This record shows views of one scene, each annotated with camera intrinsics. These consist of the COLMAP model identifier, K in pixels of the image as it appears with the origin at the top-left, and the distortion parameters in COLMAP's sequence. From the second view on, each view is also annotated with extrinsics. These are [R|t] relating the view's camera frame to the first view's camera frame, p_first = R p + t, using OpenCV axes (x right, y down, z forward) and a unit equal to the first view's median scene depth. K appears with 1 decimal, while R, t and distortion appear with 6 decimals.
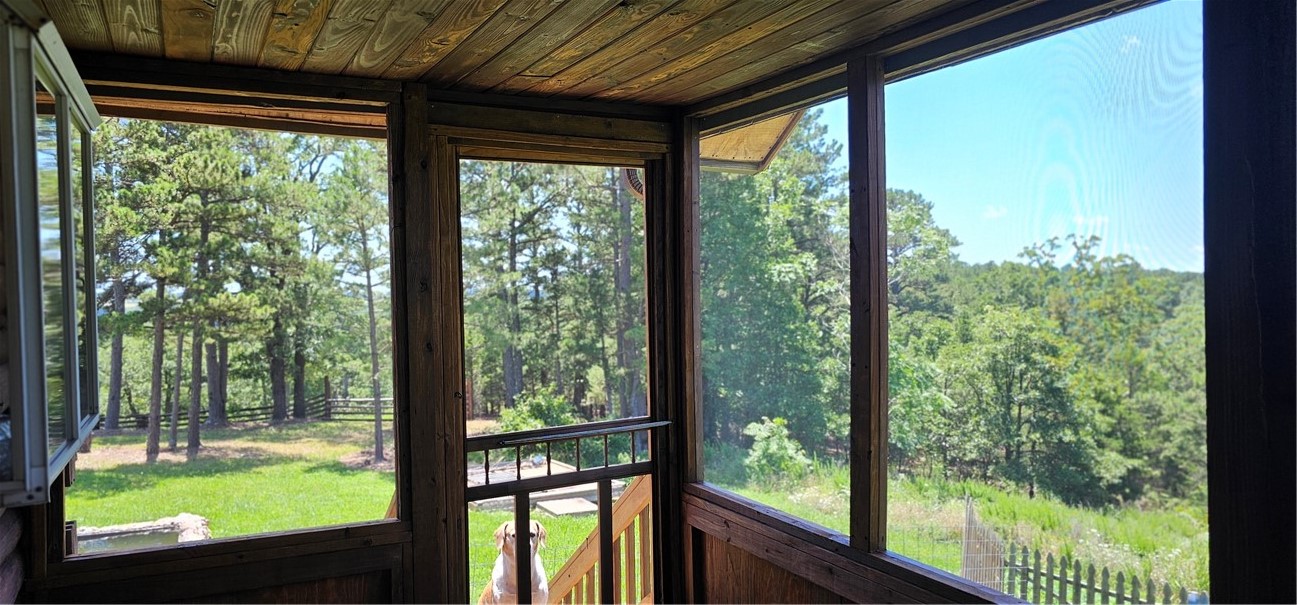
lens RADIAL K [[871.8, 0, 670.2], [0, 871.8, 306.0], [0, 0, 1]] dist [0.036315, -0.070620]
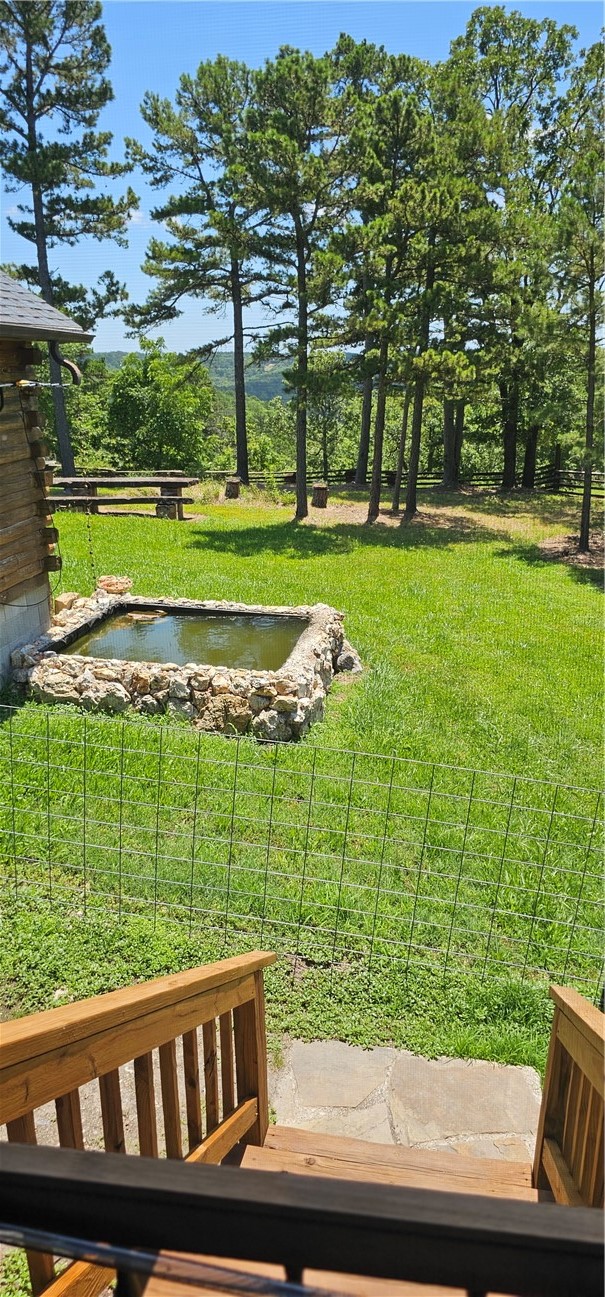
lens RADIAL K [[877.2, 0, 313.2], [0, 877.2, 650.3], [0, 0, 1]] dist [0.075437, -0.073661]
pose [[0.785695, 0.201447, -0.584895, -0.000196], [-0.012526, 0.950480, 0.310533, -0.003176], [0.618487, -0.236658, 0.749311, 0.134168]]
